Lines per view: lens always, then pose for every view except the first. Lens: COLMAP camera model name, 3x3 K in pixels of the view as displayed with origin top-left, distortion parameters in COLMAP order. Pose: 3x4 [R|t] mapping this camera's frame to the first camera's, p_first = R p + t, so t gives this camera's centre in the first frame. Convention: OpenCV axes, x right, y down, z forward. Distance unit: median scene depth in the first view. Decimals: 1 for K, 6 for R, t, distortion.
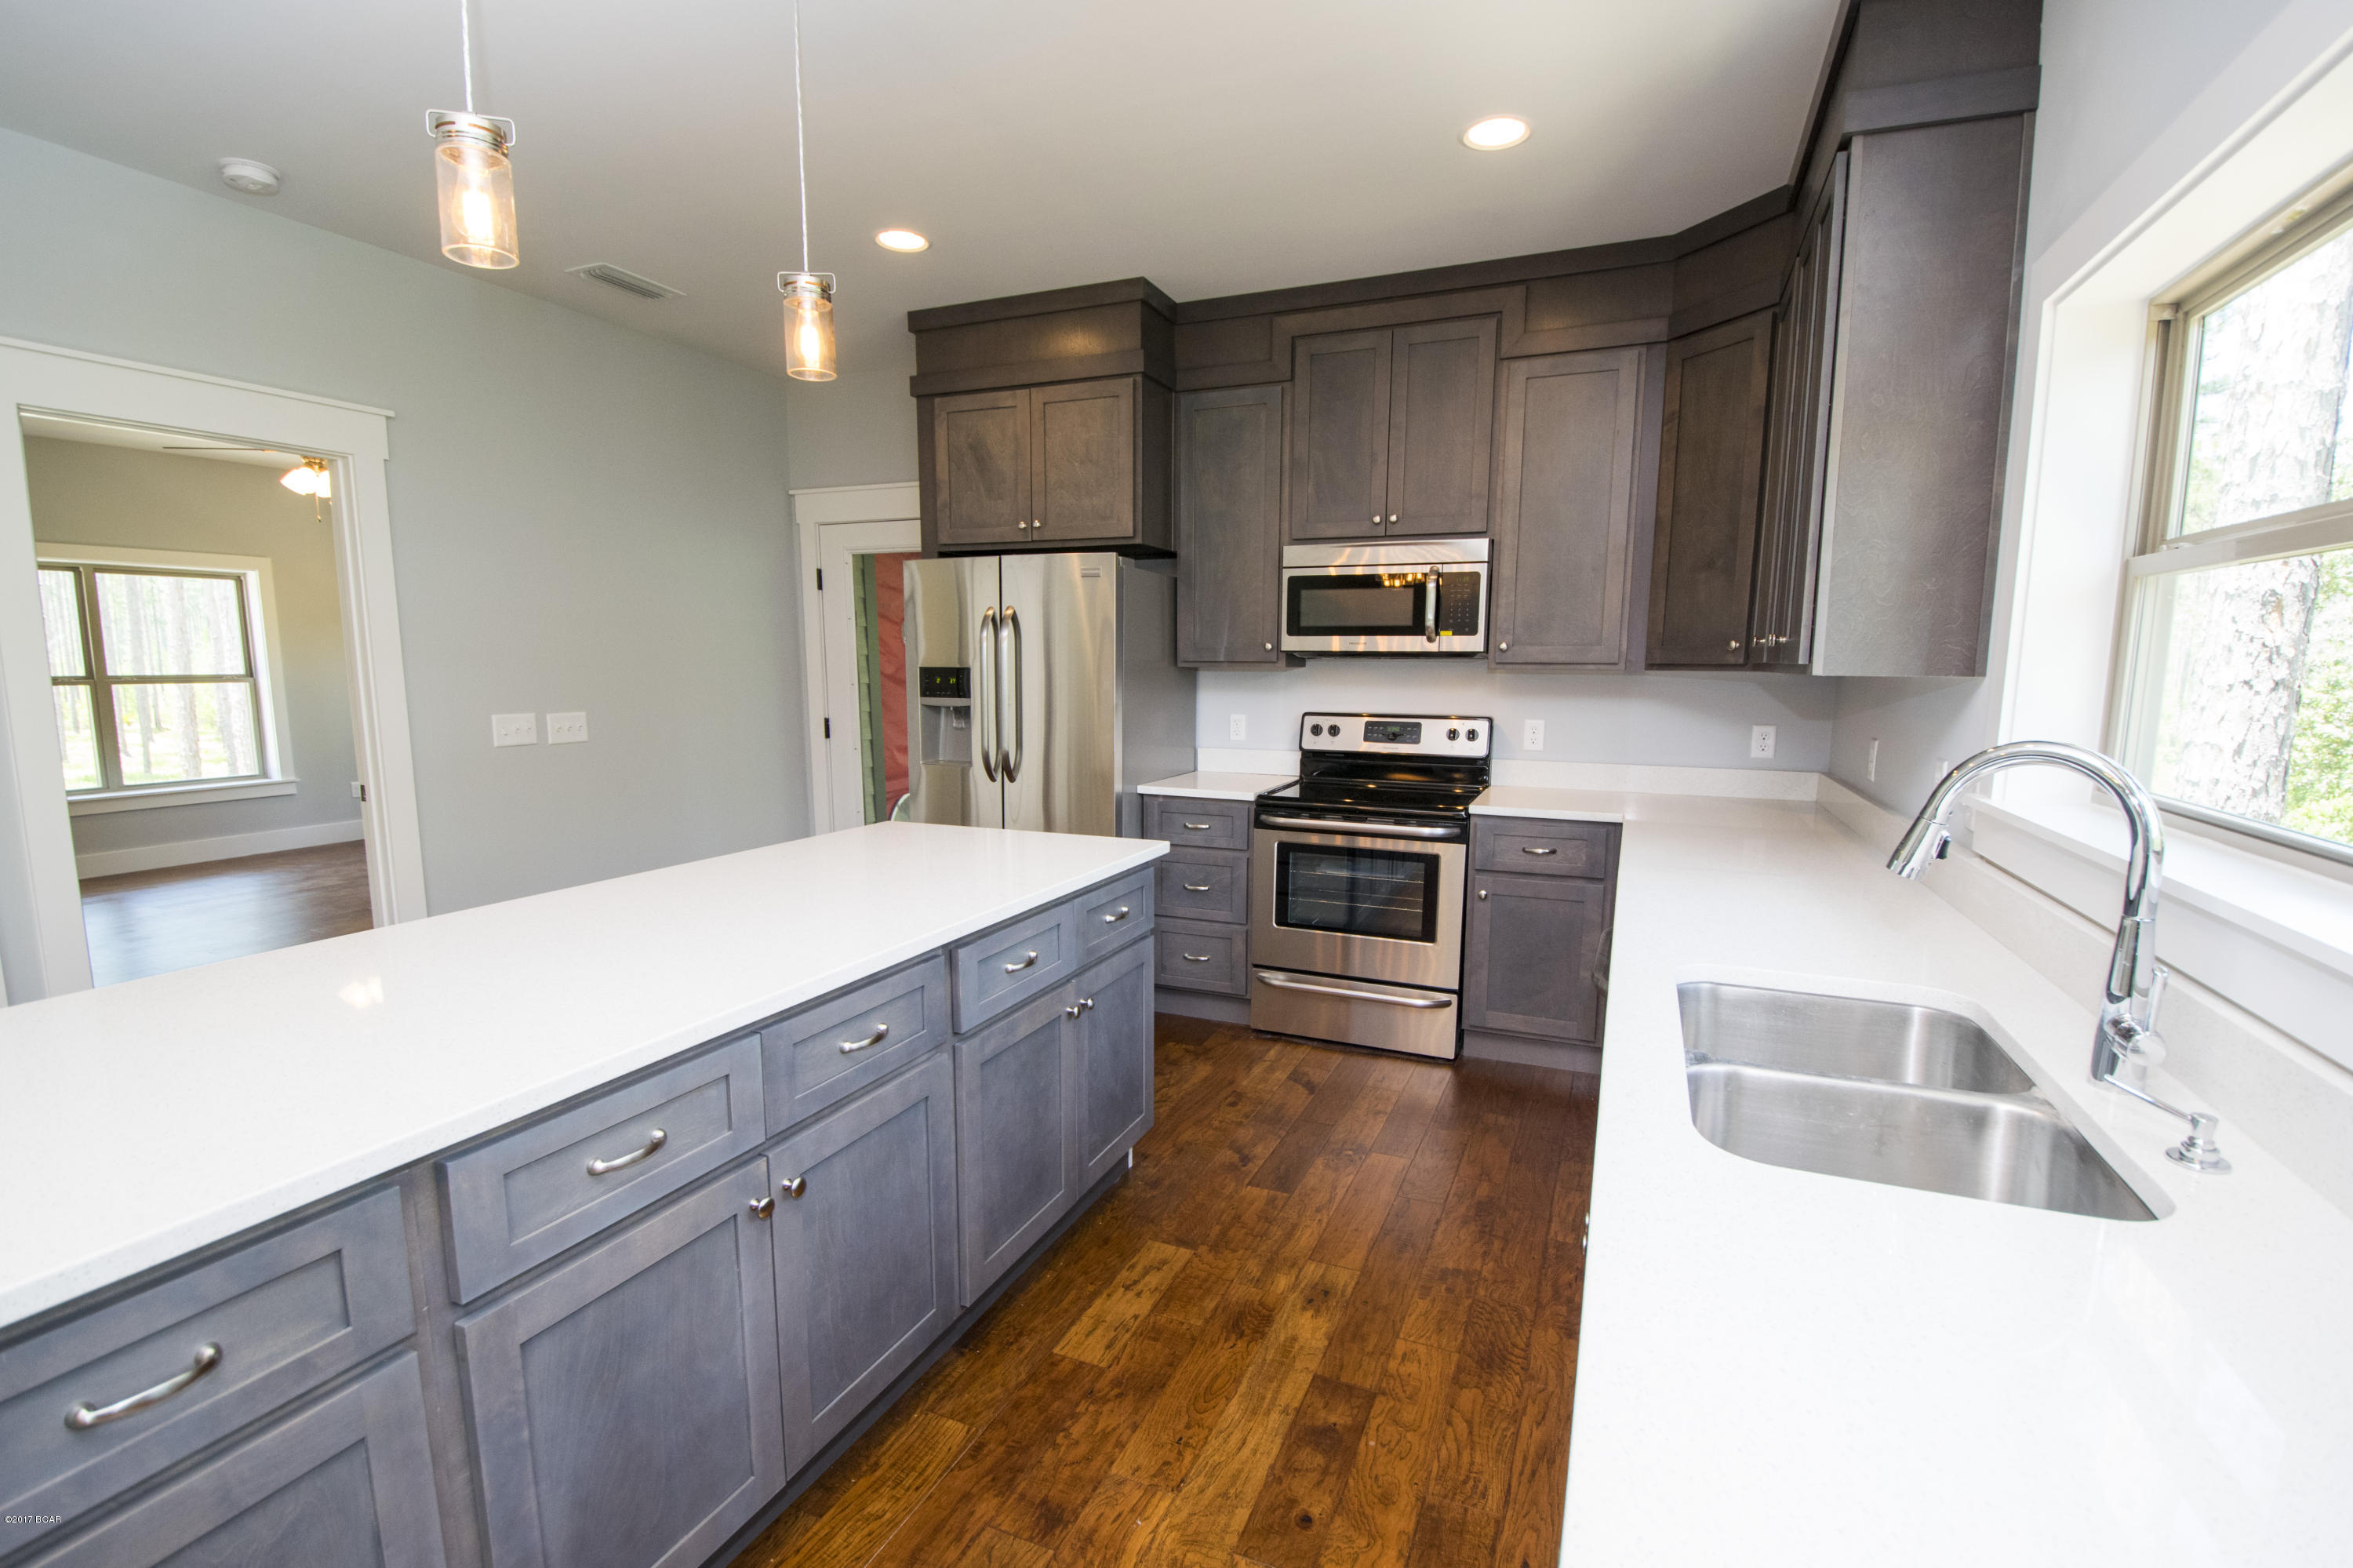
lens RADIAL K [[1046.9, 0, 1187.6], [0, 1046.9, 799.7], [0, 0, 1]] dist [-0.001662, -0.001450]
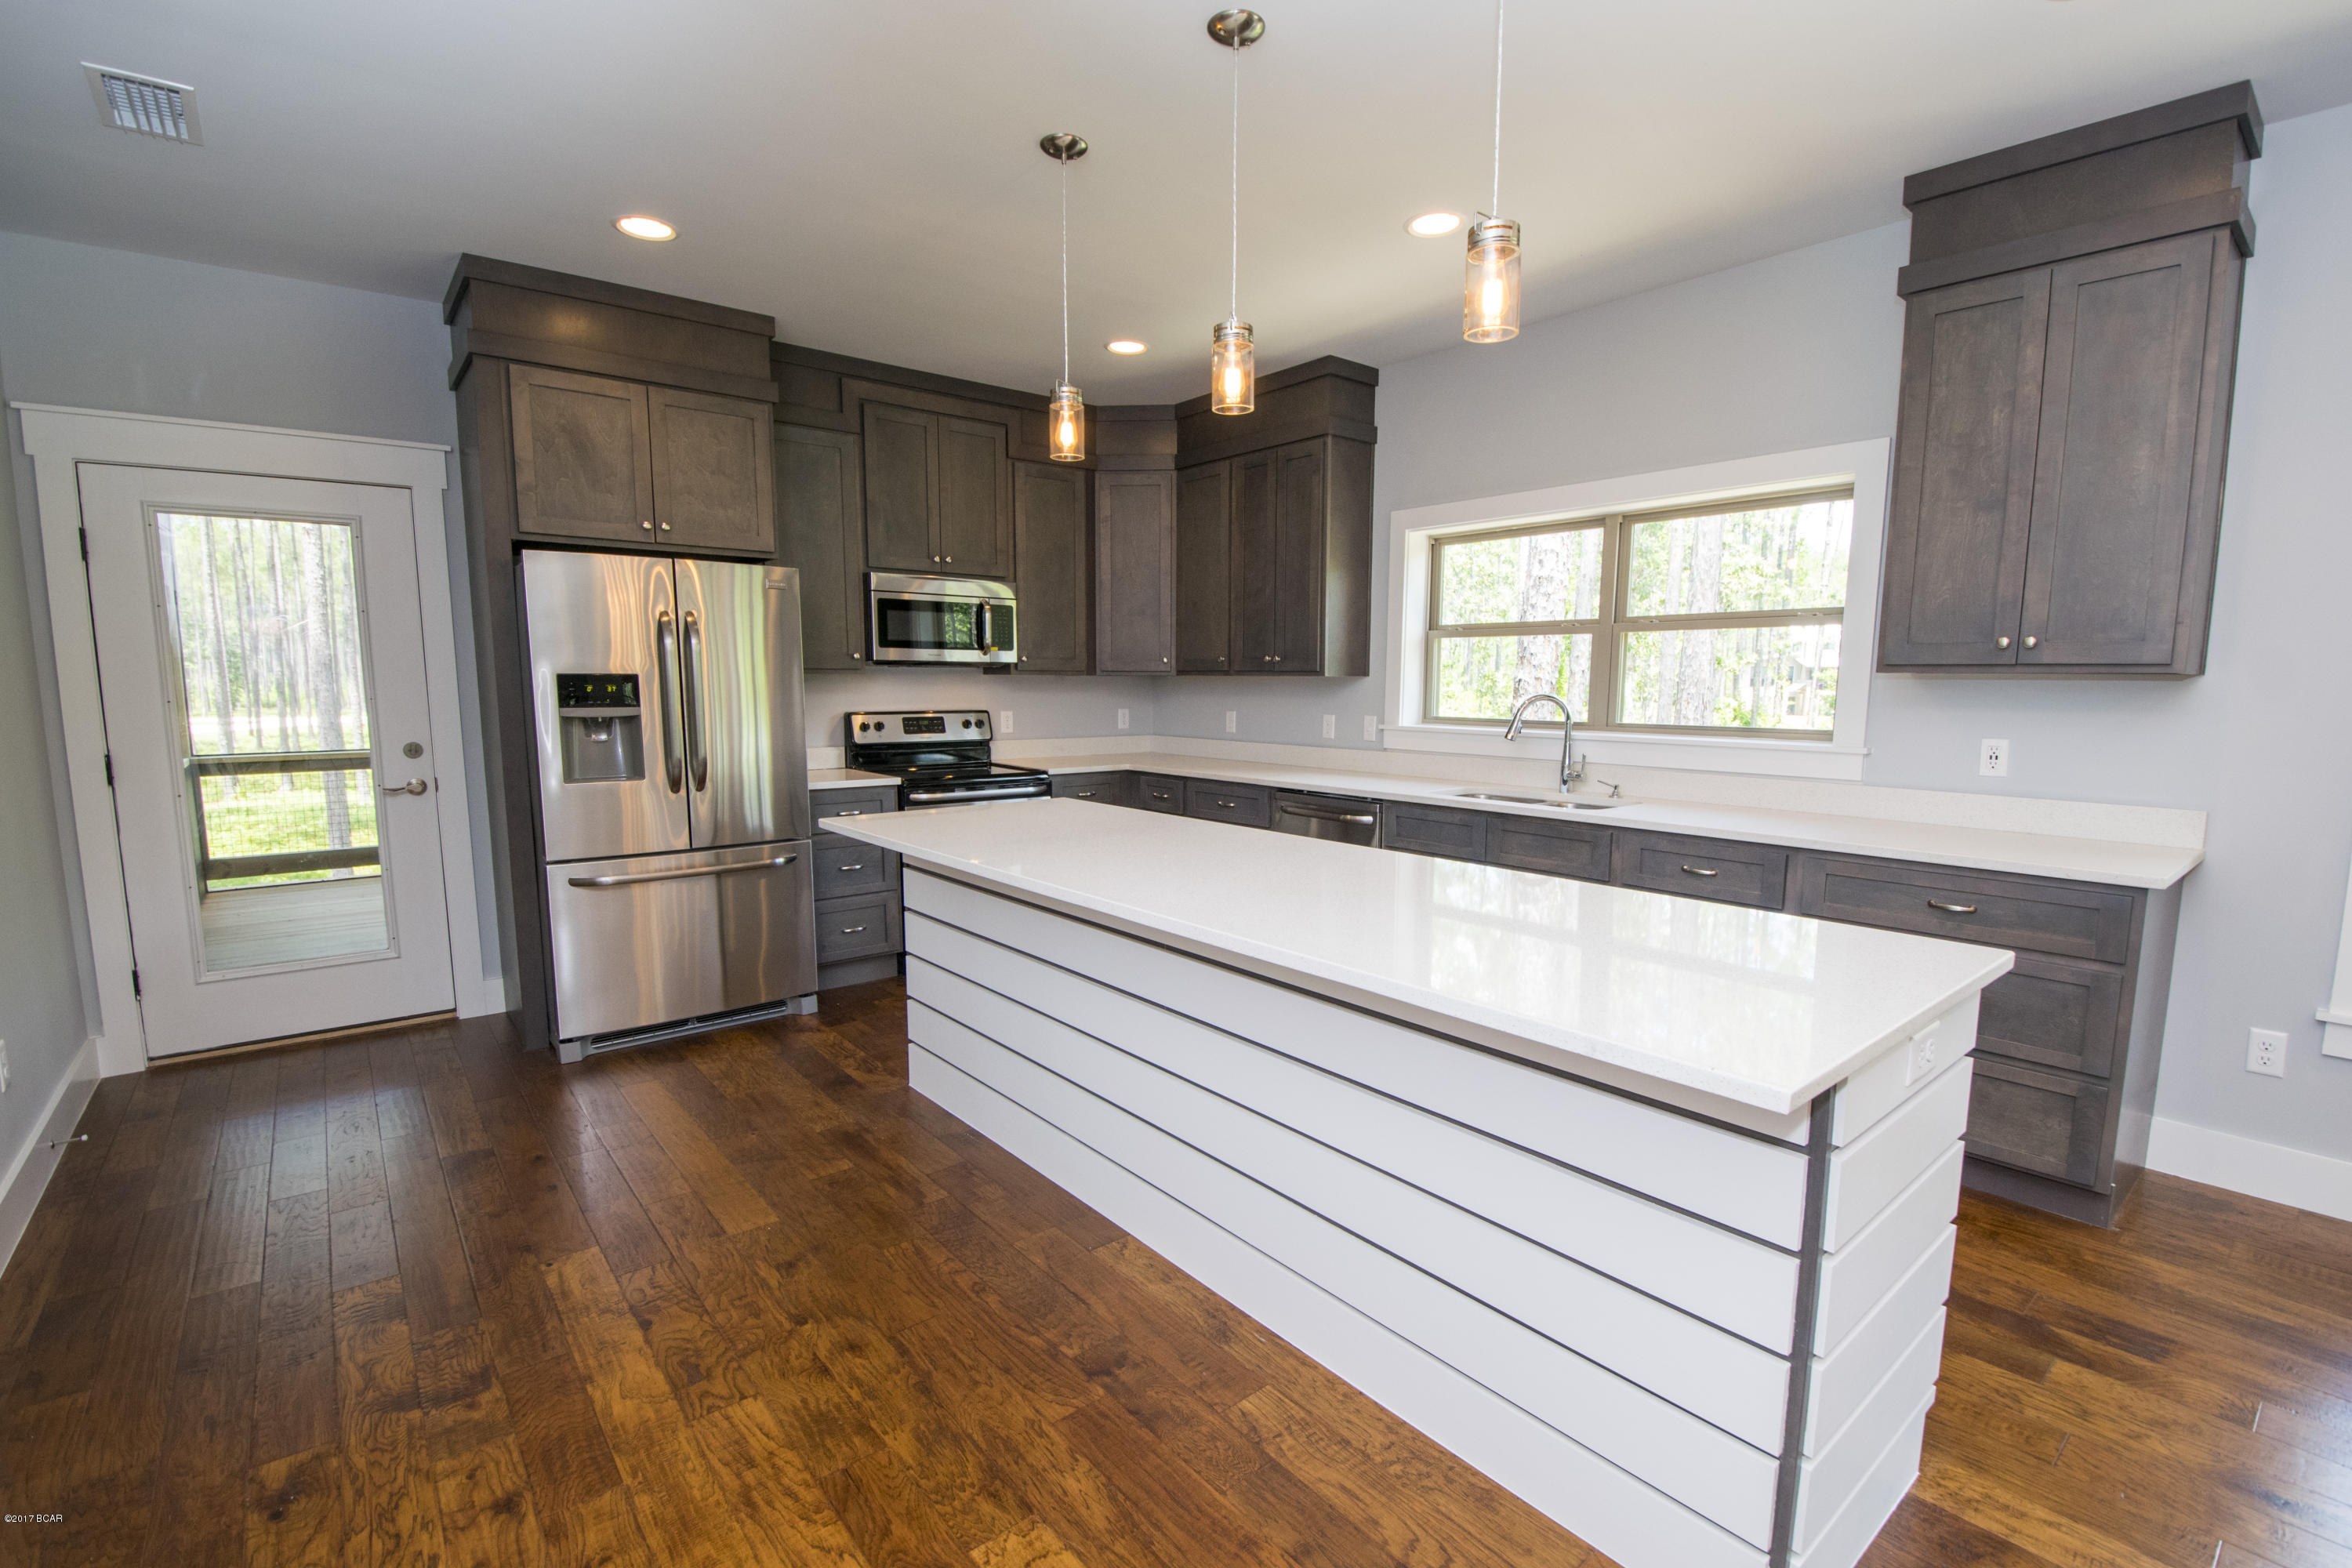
lens RADIAL K [[1046.4, 0, 1185.2], [0, 1046.4, 792.6], [0, 0, 1]] dist [-0.001662, -0.001450]
pose [[0.464365, -0.099784, 0.880005, -0.812845], [0.114124, 0.992090, 0.052272, -0.014371], [-0.878260, 0.076156, 0.472080, 0.138196]]
